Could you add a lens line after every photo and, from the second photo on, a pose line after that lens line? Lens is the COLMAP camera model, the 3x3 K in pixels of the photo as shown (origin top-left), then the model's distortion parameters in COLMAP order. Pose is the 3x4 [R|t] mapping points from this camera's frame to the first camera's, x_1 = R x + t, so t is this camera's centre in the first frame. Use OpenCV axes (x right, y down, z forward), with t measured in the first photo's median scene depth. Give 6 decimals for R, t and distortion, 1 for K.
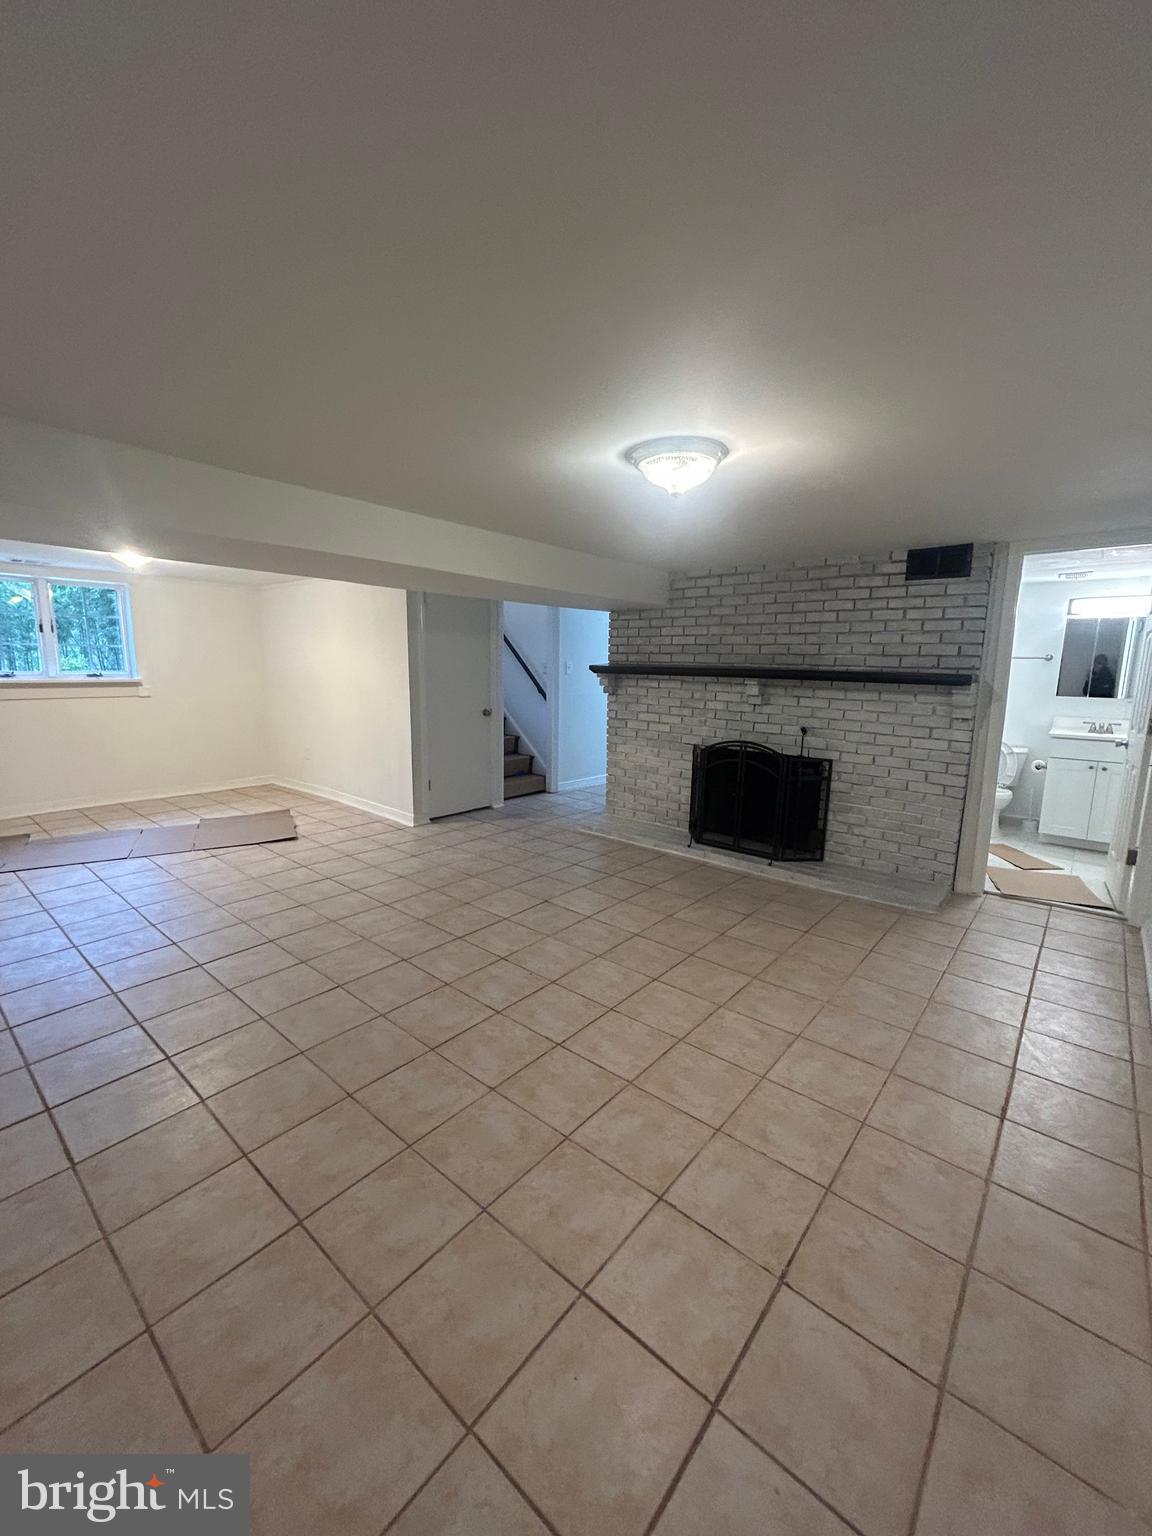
lens RADIAL K [[614.7, 0, 581.9], [0, 614.7, 763.2], [0, 0, 1]] dist [-0.000564, 0.000072]
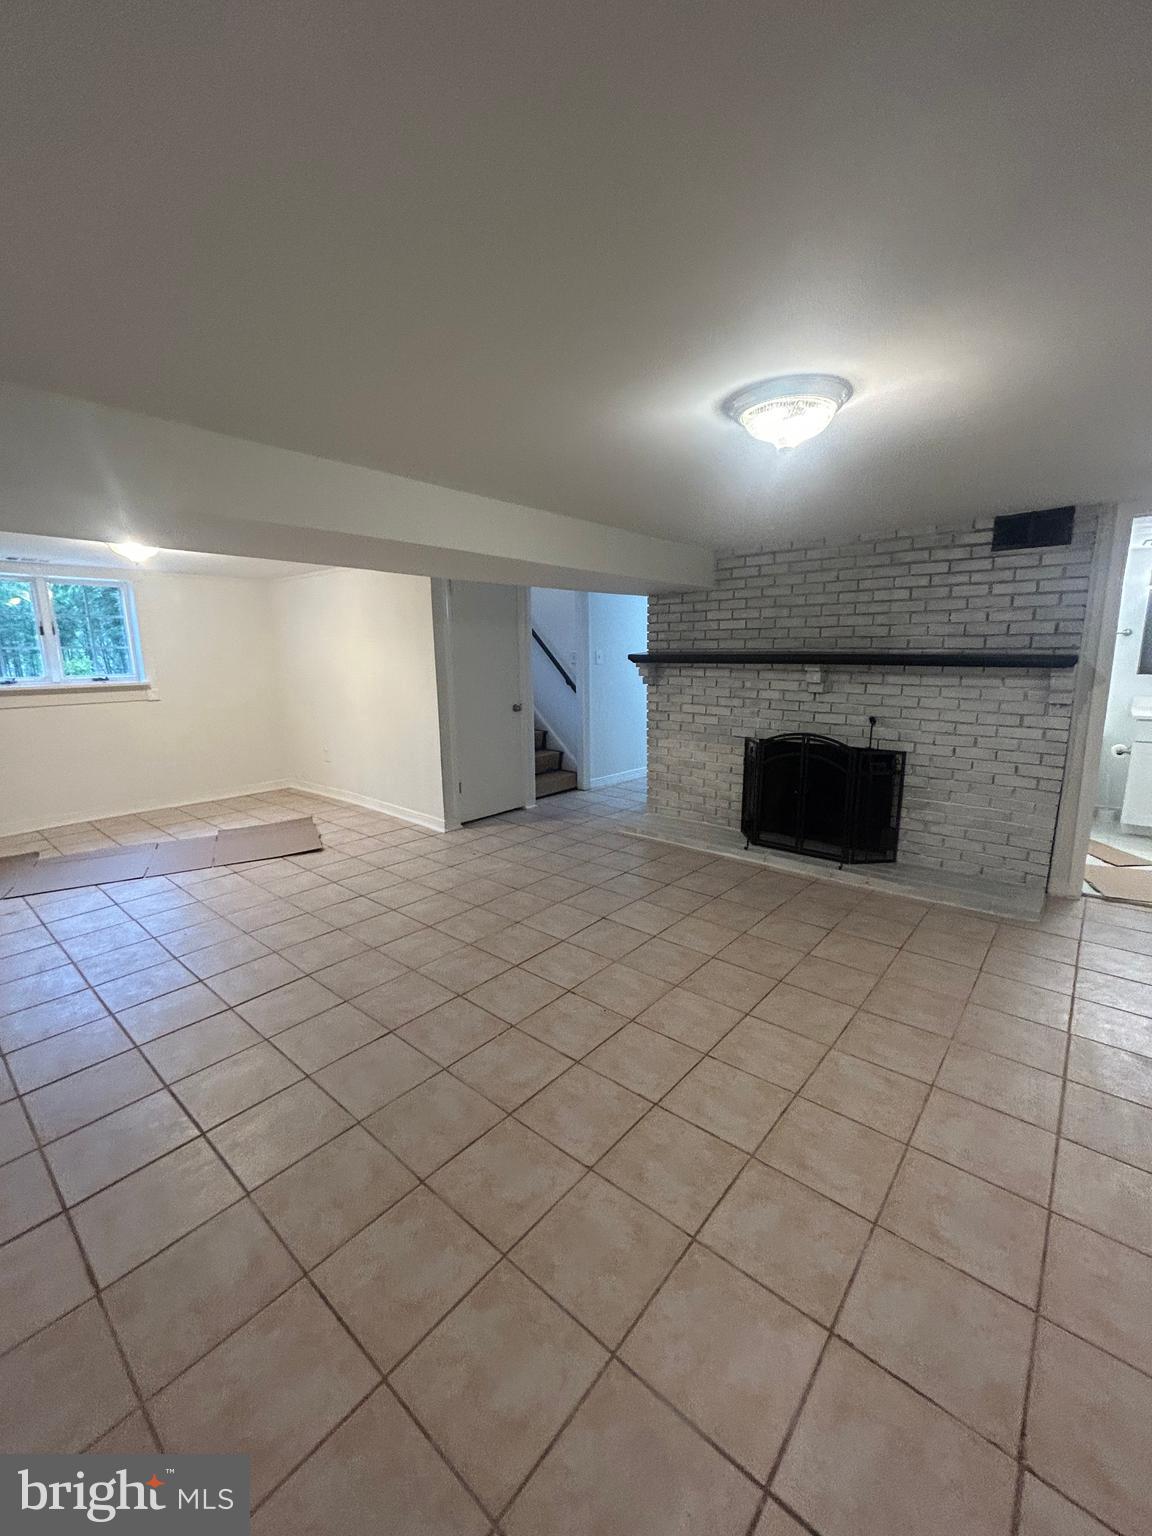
lens RADIAL K [[614.7, 0, 581.9], [0, 614.7, 763.2], [0, 0, 1]] dist [-0.000564, 0.000072]
pose [[0.999624, -0.025325, -0.010491, -0.064418], [0.025535, 0.999465, 0.020432, -0.019780], [0.009968, -0.020693, 0.999736, 0.083276]]
